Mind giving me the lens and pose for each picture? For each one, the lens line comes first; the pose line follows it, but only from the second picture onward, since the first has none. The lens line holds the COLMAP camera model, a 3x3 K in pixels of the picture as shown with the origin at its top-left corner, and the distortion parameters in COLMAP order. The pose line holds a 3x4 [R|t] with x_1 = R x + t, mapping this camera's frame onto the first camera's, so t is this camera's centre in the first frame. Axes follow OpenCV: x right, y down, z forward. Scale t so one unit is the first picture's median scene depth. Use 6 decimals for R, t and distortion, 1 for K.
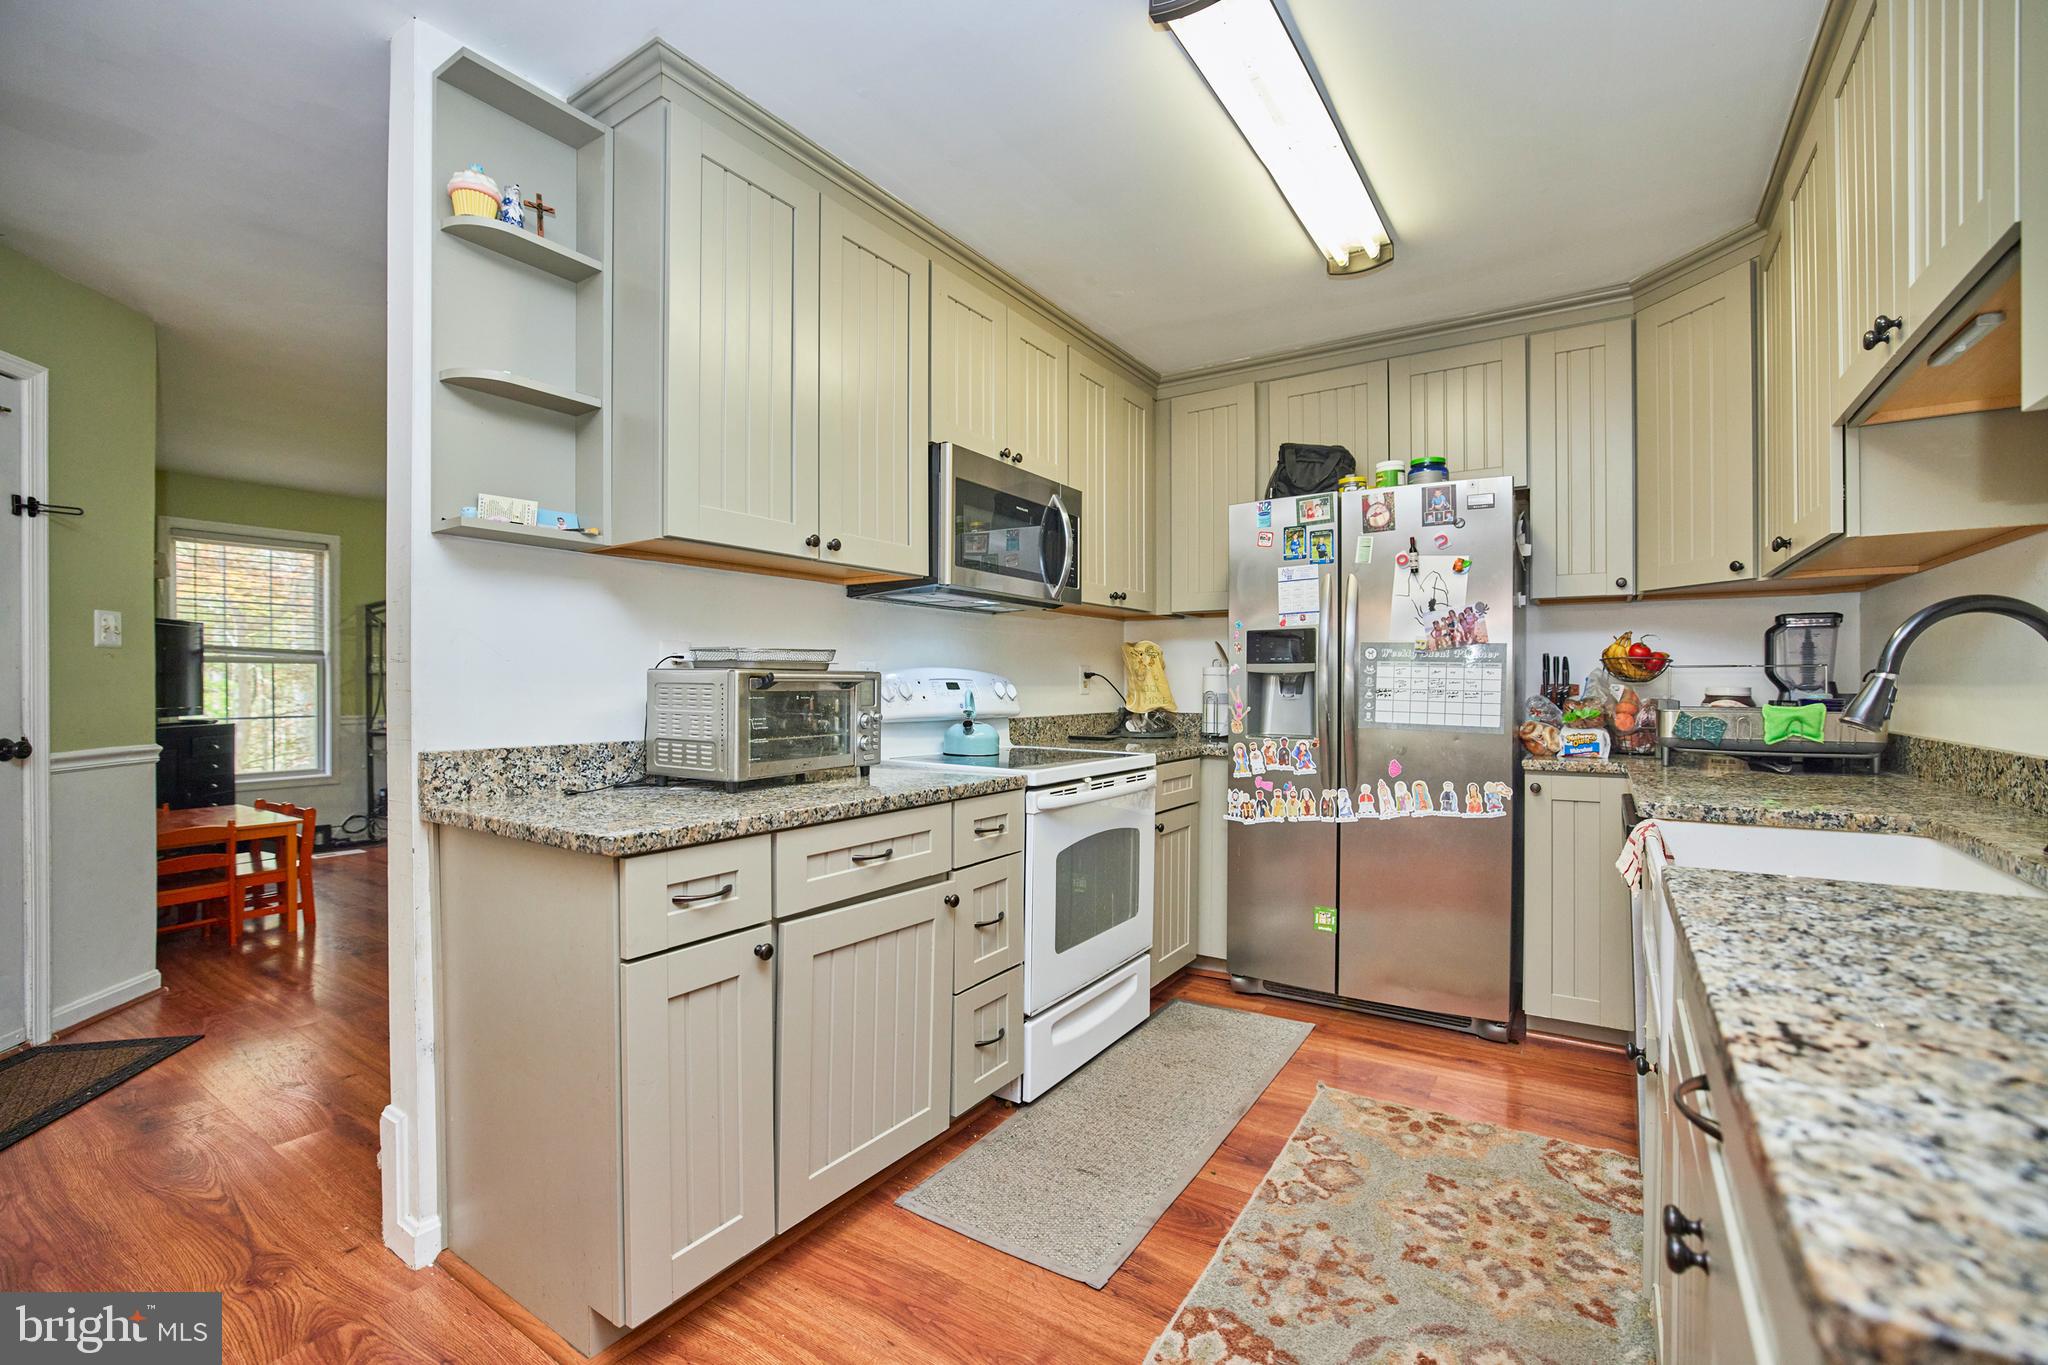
lens RADIAL K [[874.6, 0, 1027.8], [0, 874.6, 689.5], [0, 0, 1]] dist [-0.053088, 0.017808]
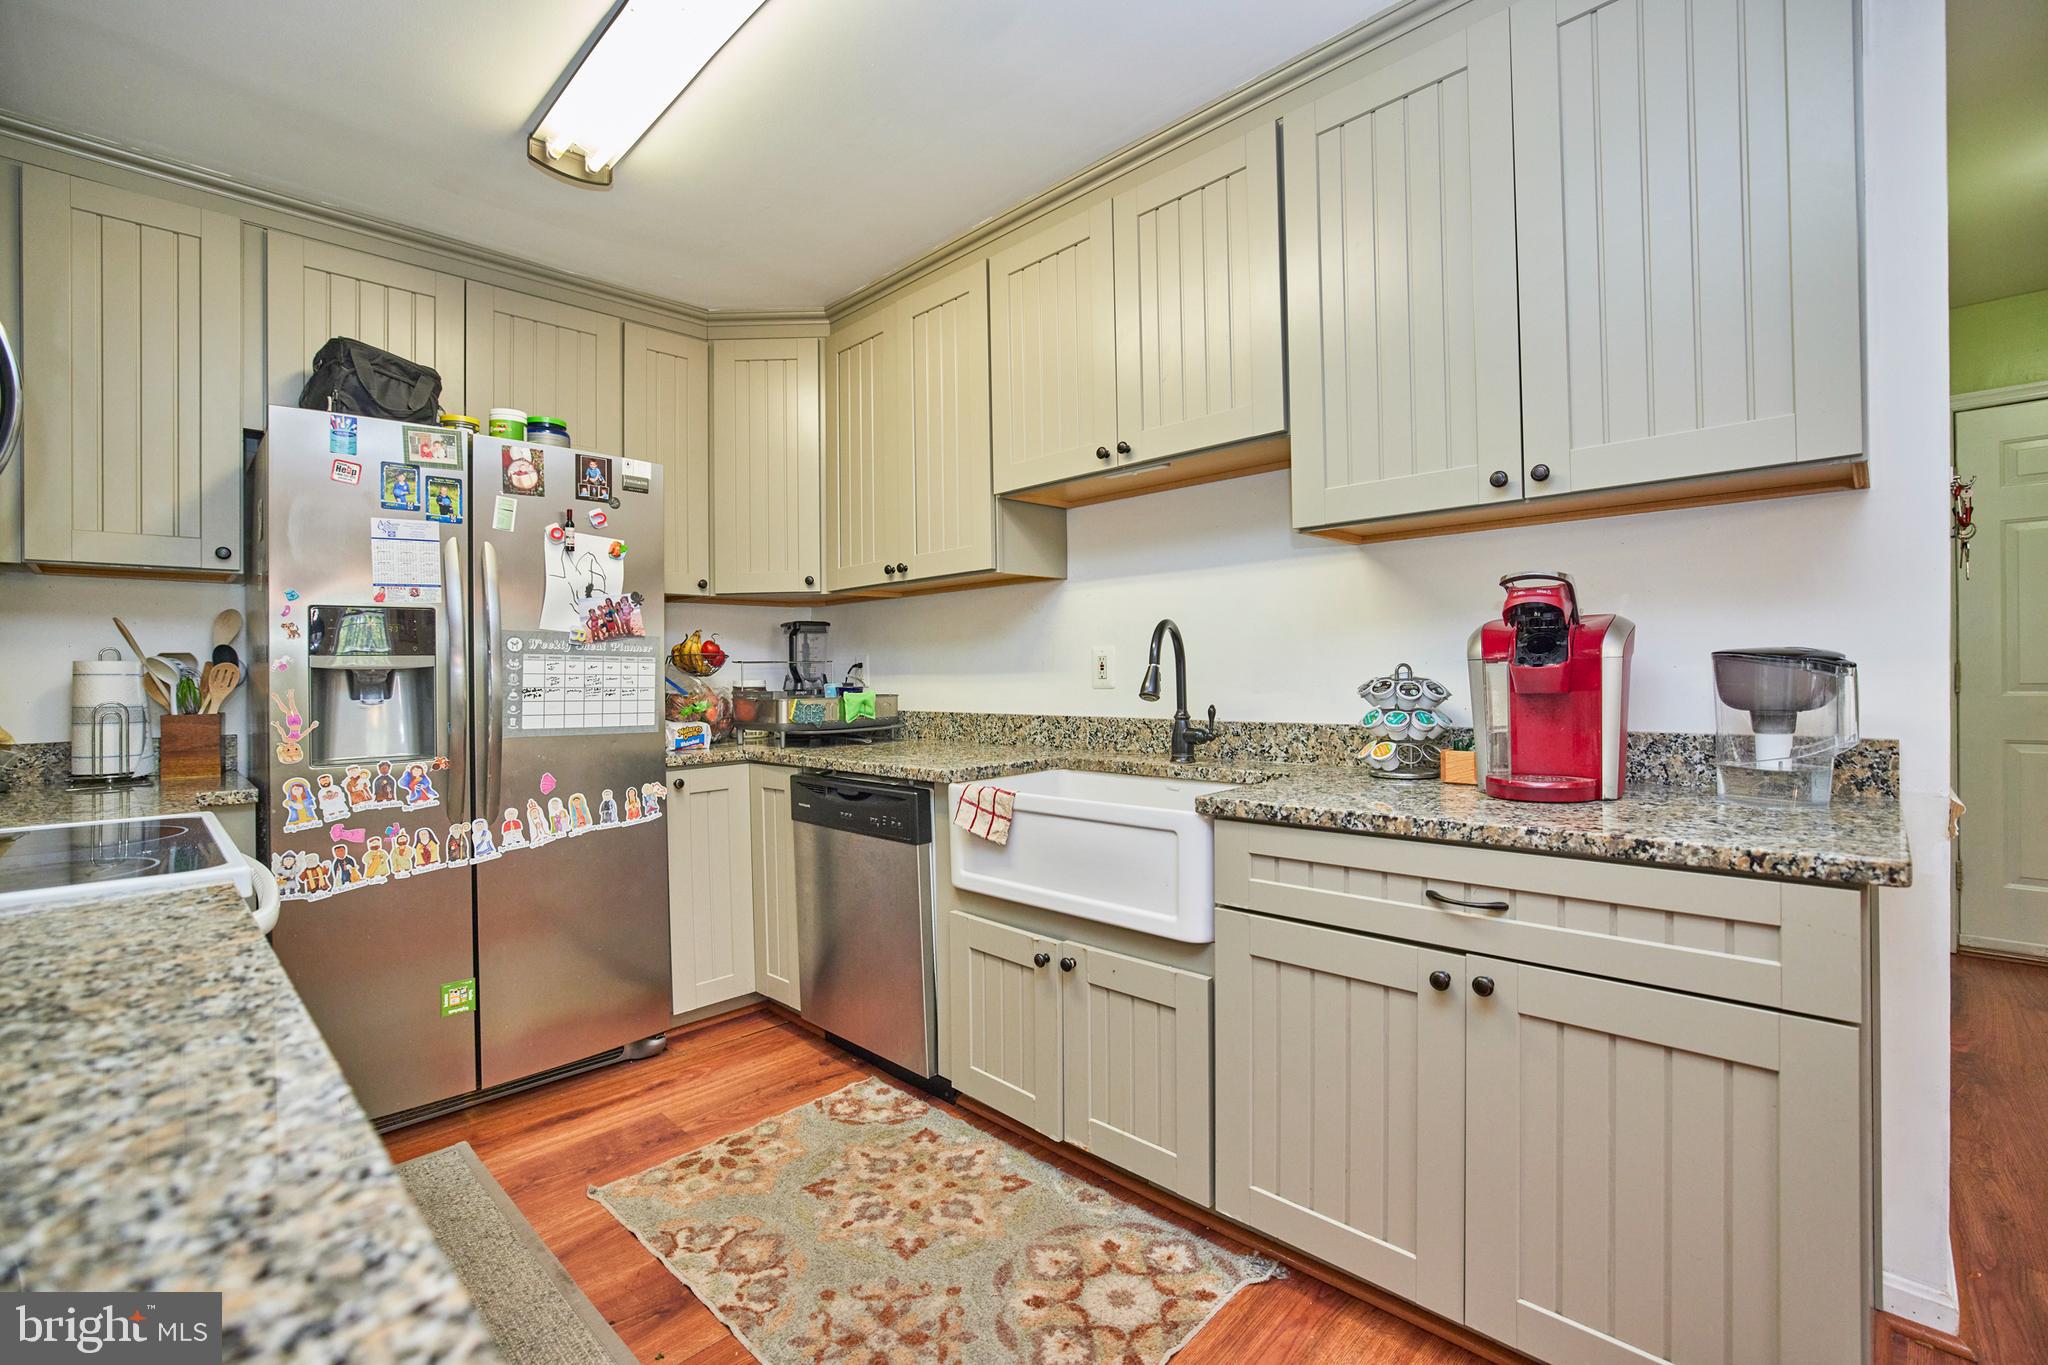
lens RADIAL K [[880.3, 0, 1016.6], [0, 880.3, 672.6], [0, 0, 1]] dist [-0.053943, 0.017407]
pose [[0.199281, -0.004391, 0.979932, -0.306626], [0.023979, 0.999712, -0.000397, -0.003950], [-0.979649, 0.023577, 0.199329, 0.398363]]
